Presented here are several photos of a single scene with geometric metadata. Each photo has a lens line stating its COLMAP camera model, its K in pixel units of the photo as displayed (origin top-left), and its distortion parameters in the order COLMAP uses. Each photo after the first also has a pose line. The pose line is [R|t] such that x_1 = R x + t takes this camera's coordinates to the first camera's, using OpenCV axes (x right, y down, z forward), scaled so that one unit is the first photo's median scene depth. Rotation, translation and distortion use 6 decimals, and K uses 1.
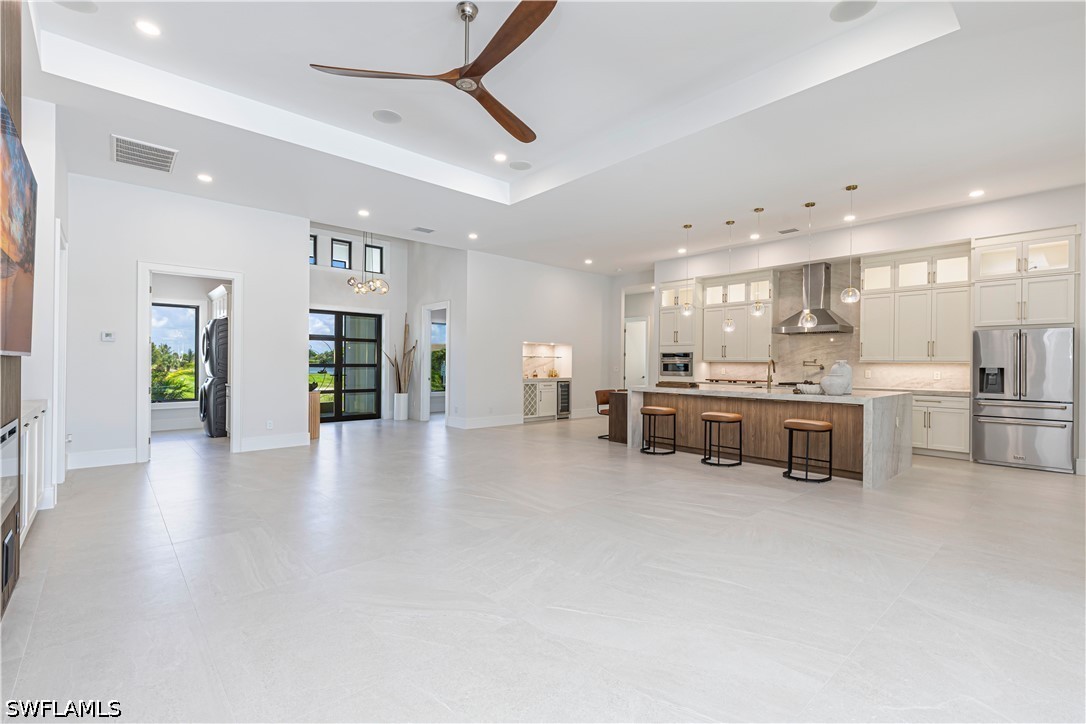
lens RADIAL K [[485.7, 0, 549.4], [0, 485.7, 363.5], [0, 0, 1]] dist [0.008573, -0.000870]
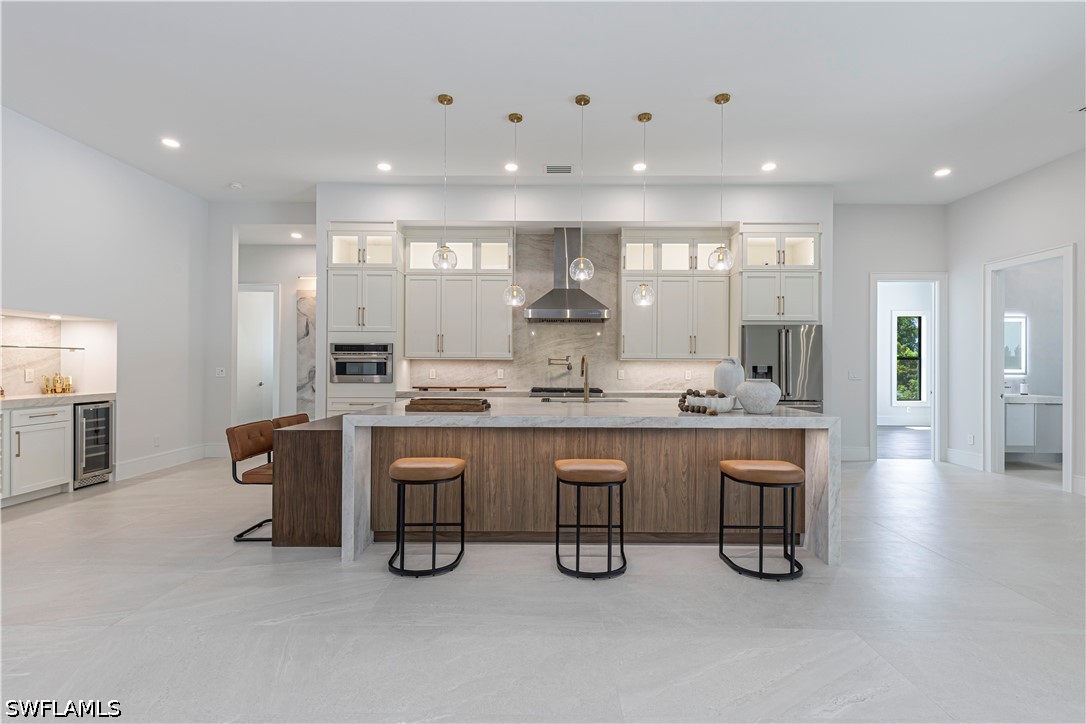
lens RADIAL K [[485.7, 0, 549.4], [0, 485.7, 363.5], [0, 0, 1]] dist [0.008573, -0.000870]
pose [[0.675018, -0.004844, 0.737785, -0.023693], [0.001499, 0.999985, 0.005194, -0.000921], [-0.737800, -0.002399, 0.675015, 0.473543]]
